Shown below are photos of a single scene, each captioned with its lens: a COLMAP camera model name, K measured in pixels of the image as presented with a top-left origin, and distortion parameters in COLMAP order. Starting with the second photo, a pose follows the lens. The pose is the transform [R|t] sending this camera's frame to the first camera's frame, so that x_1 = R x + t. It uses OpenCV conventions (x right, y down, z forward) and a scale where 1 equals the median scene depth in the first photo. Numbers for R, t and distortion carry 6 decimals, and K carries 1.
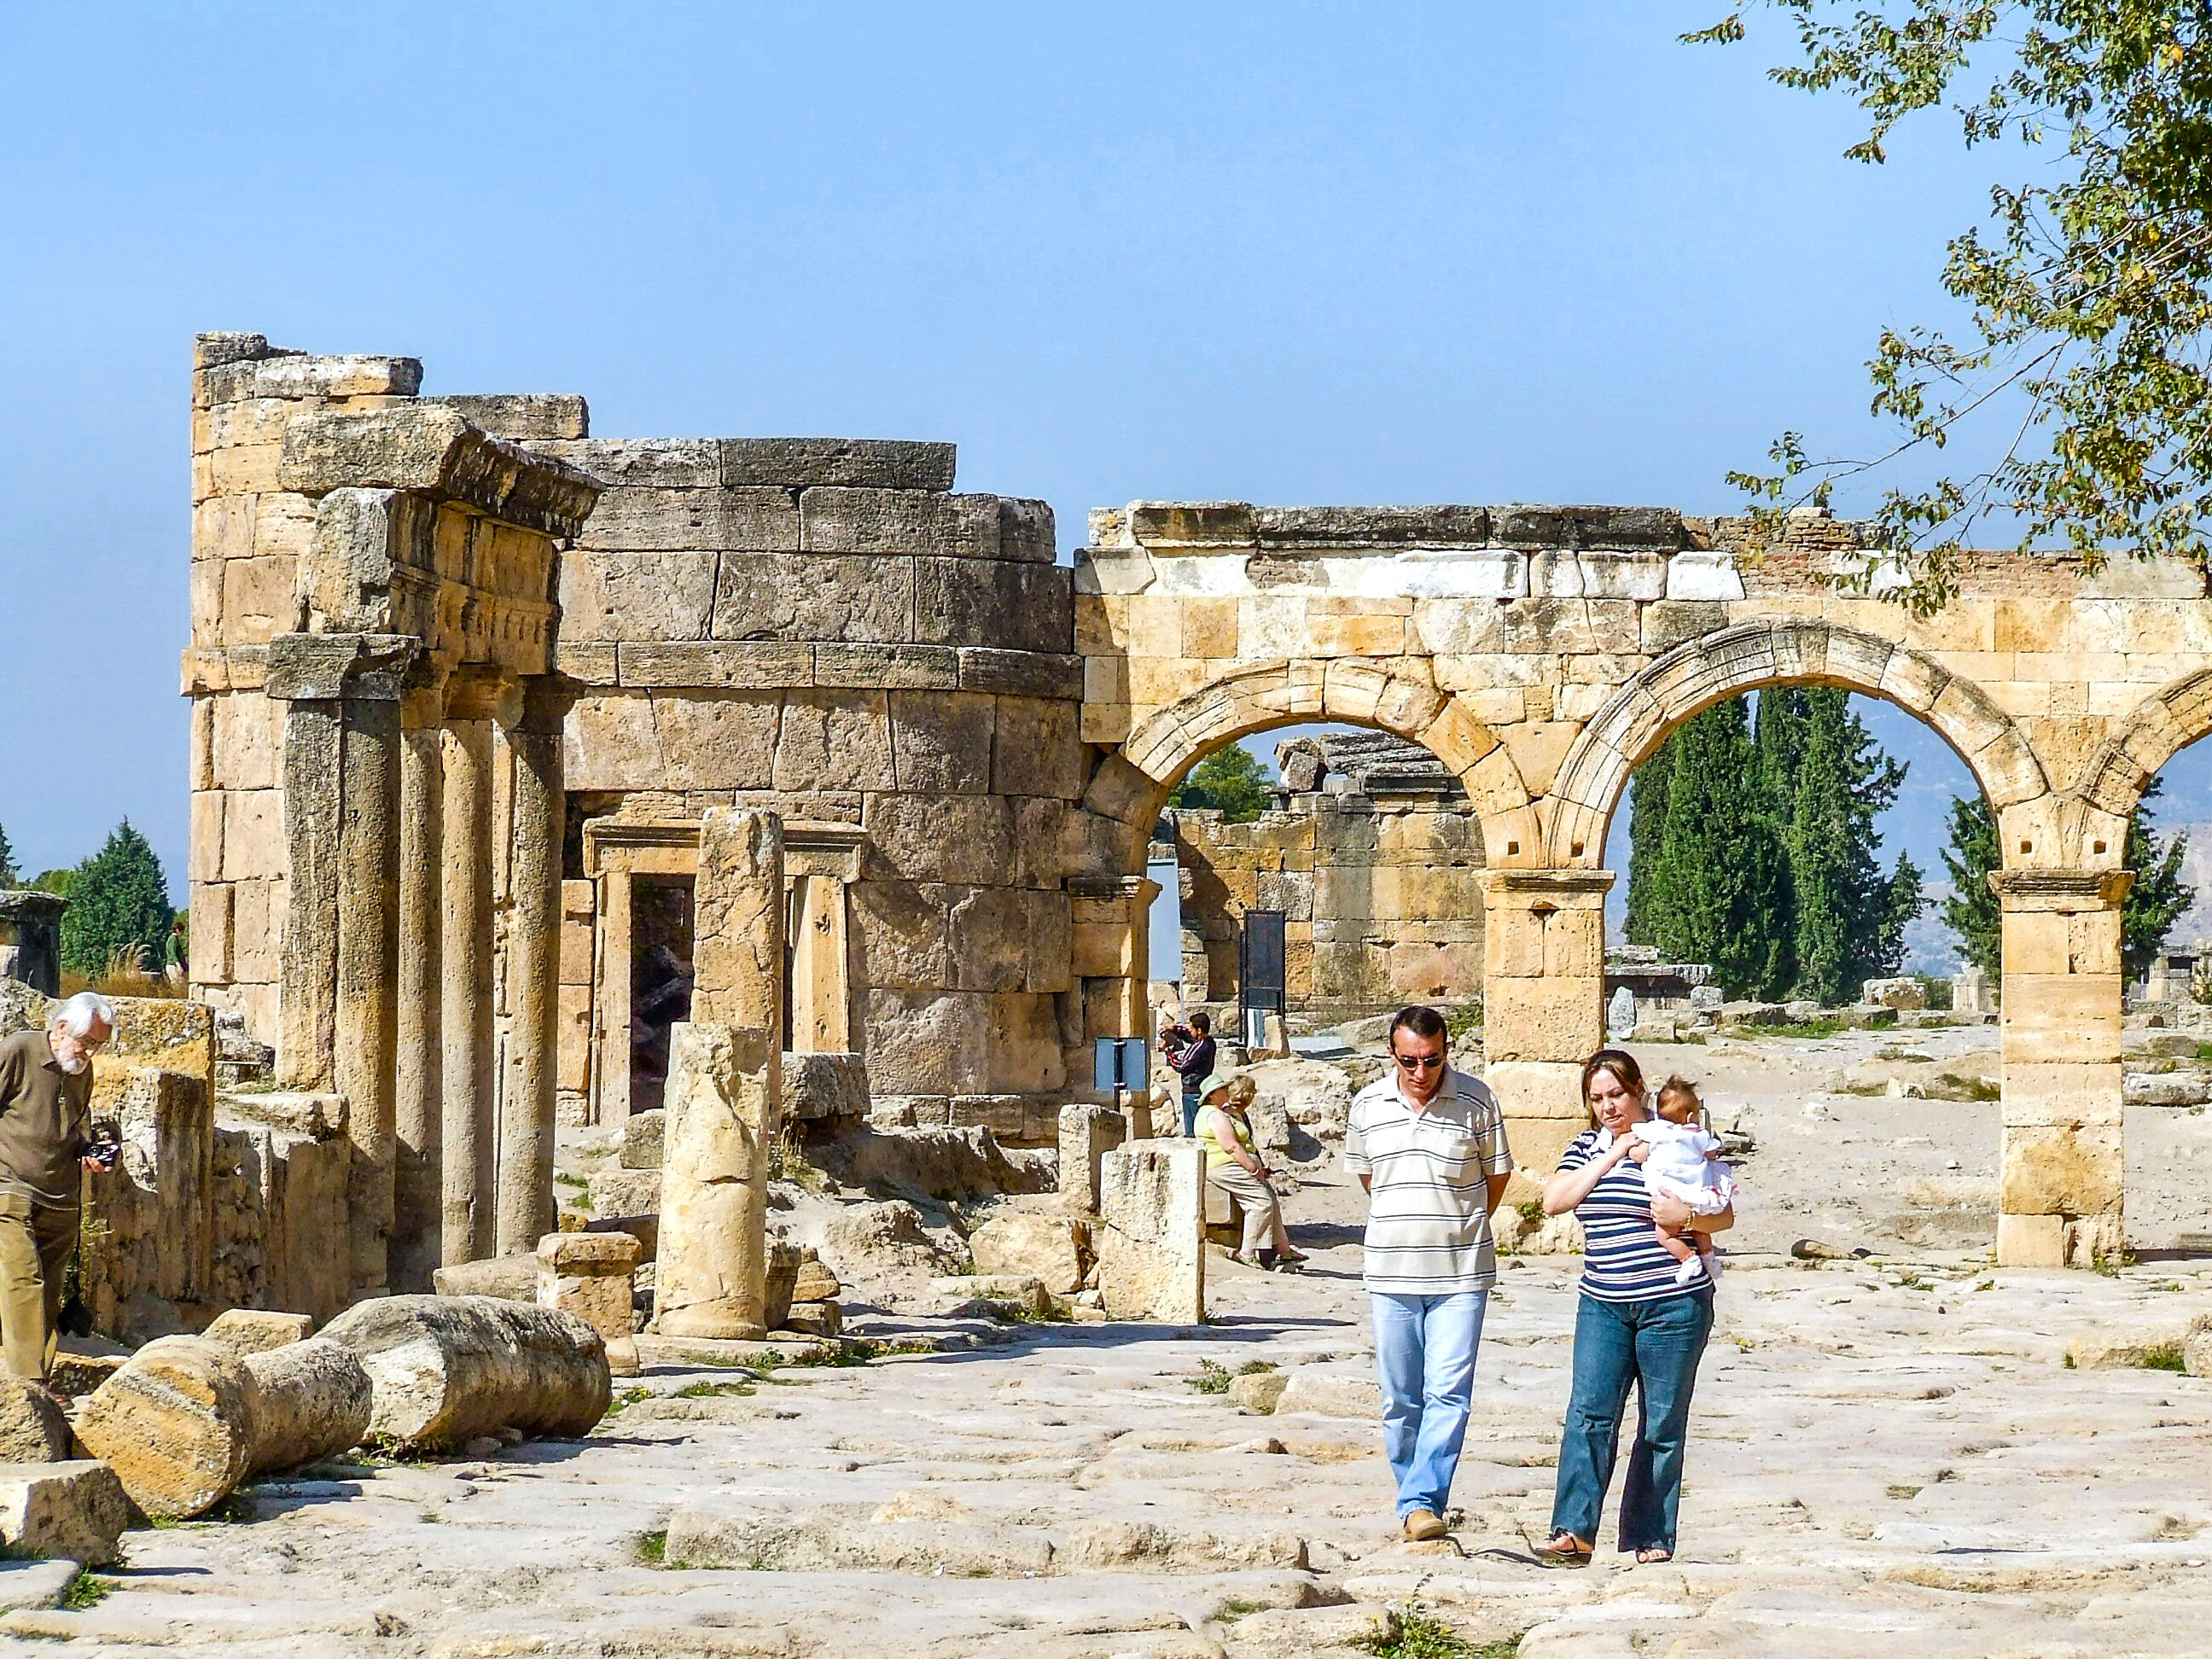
lens RADIAL K [[11132.9, 0, 1105.3], [0, 11132.9, 827.4], [0, 0, 1]] dist [2.192210, 0.000000]
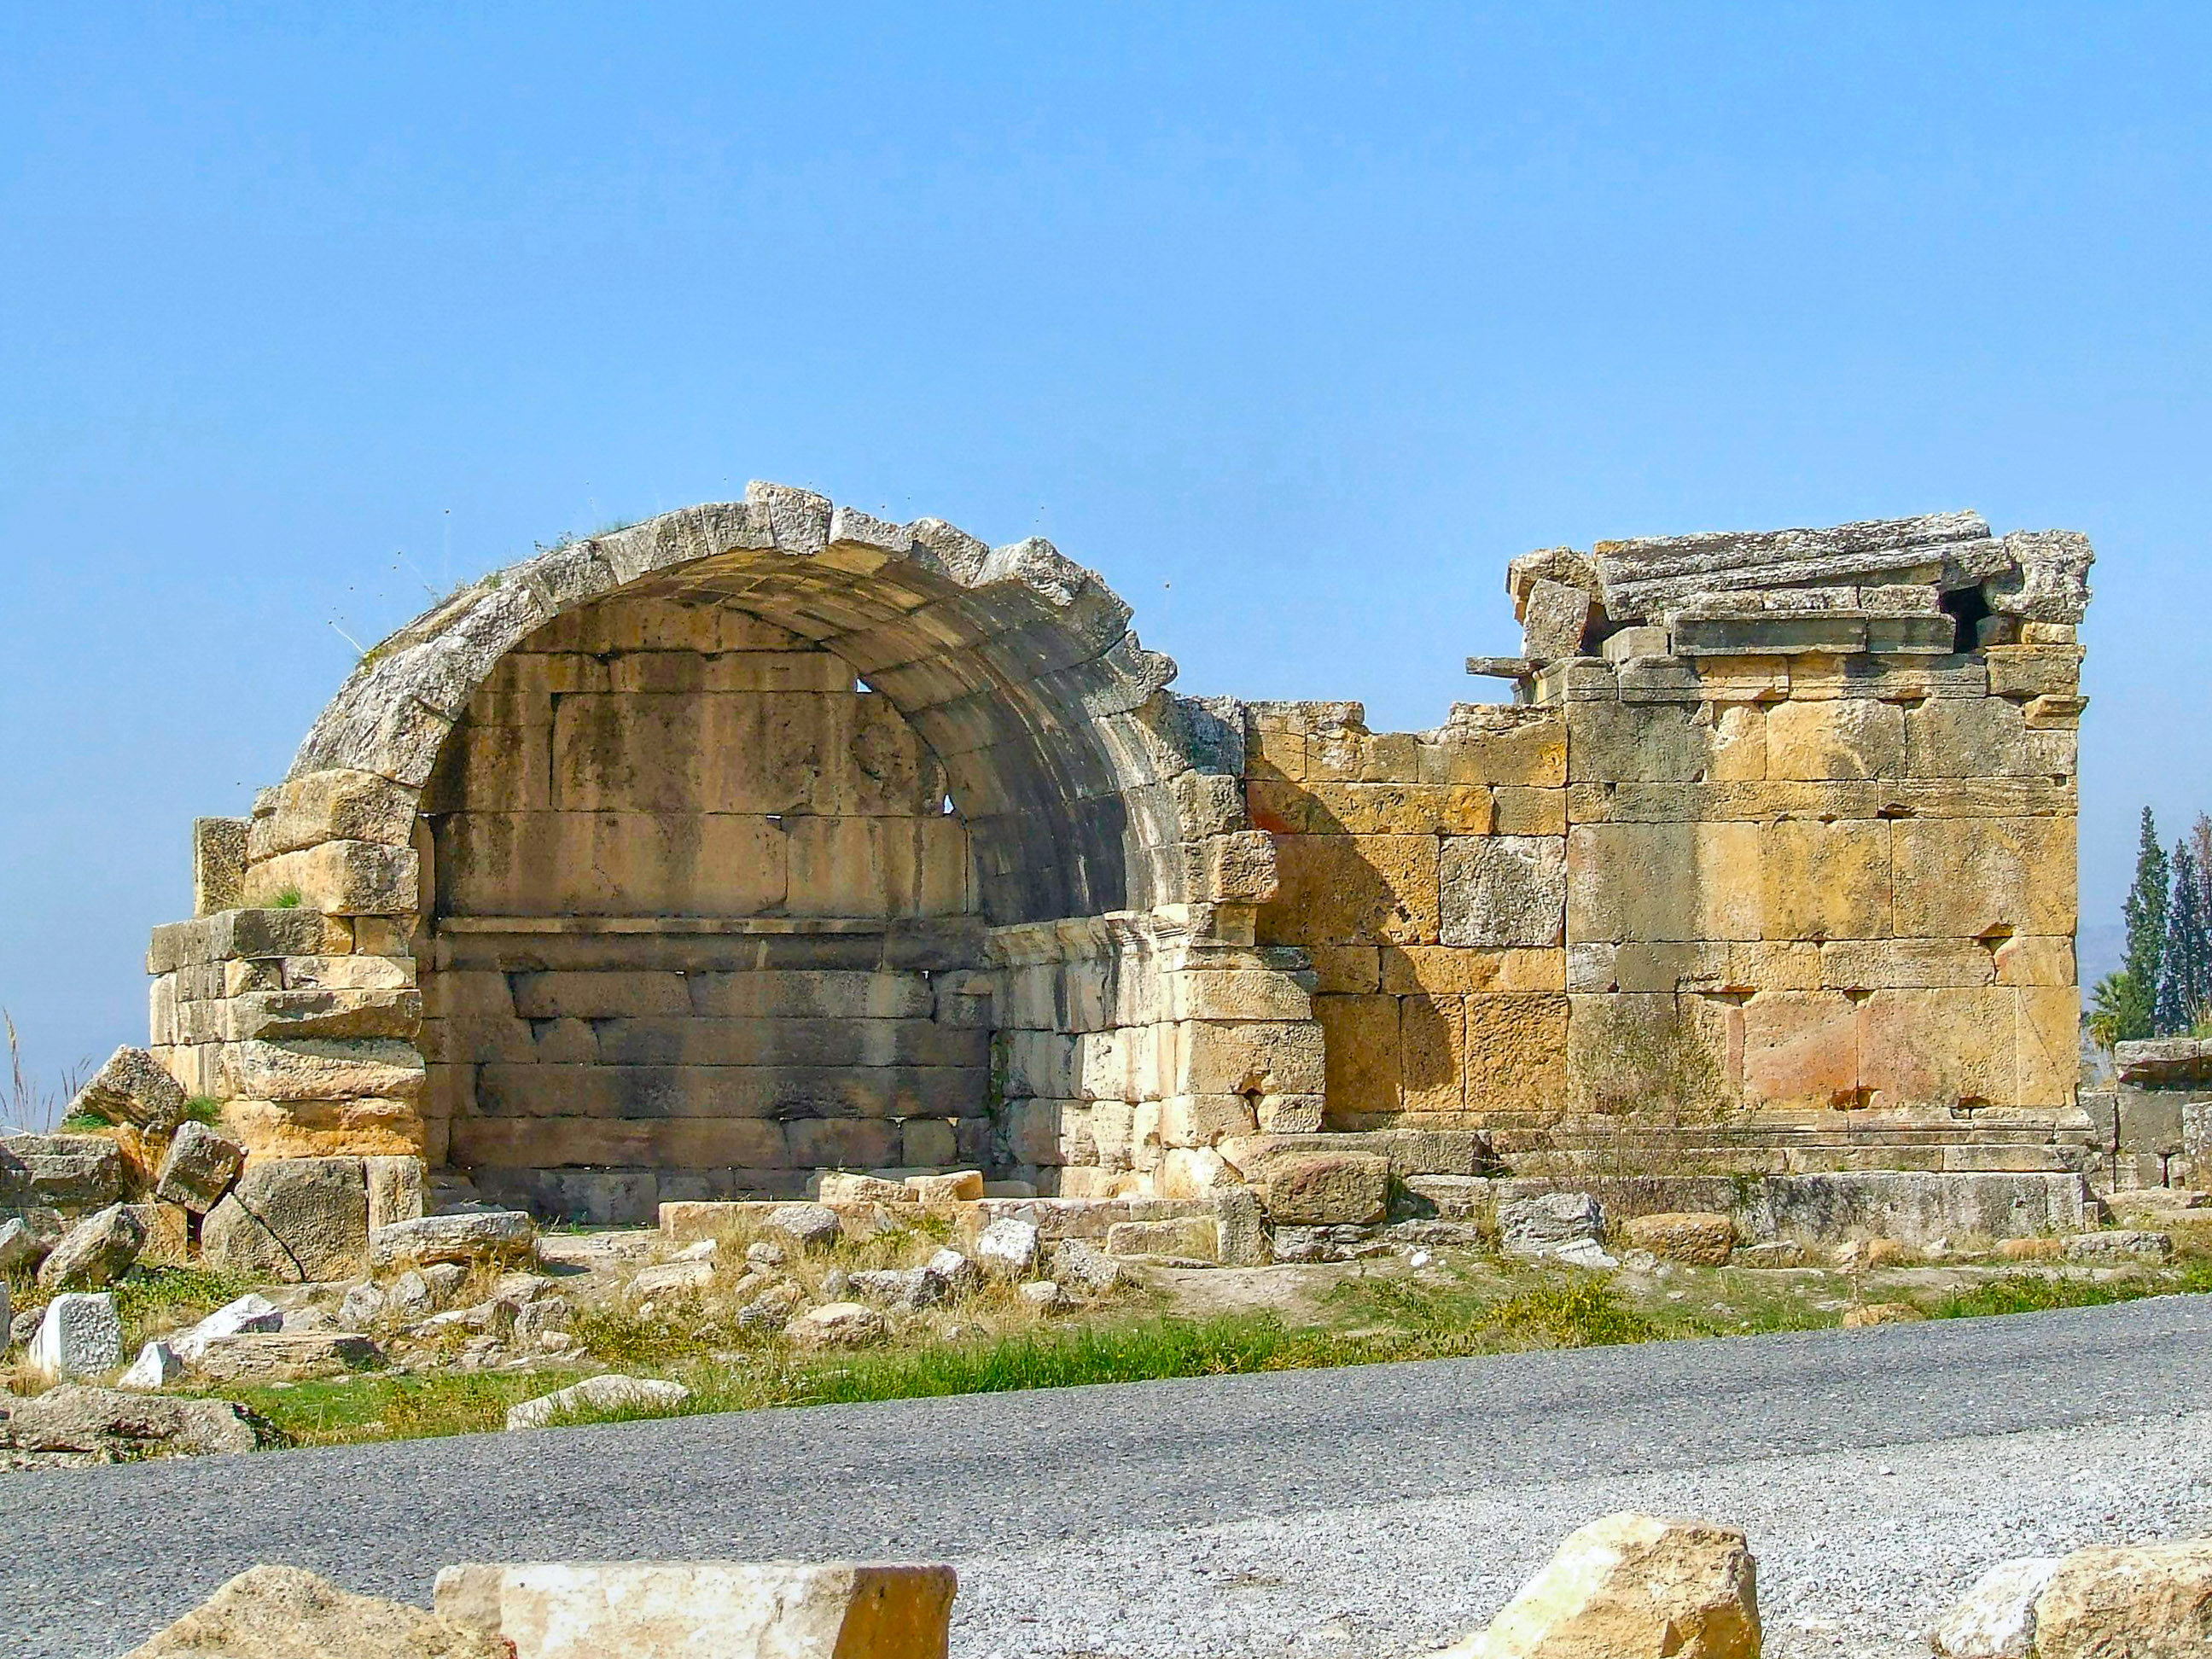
lens RADIAL K [[6511.1, 0, 1106.3], [0, 6511.1, 831.6], [0, 0, 1]] dist [0.058359, 0.000000]
pose [[0.991739, -0.018603, -0.126912, 0.033519], [0.017080, 0.999769, -0.013072, 0.006902], [0.127126, 0.010796, 0.991828, 0.737533]]
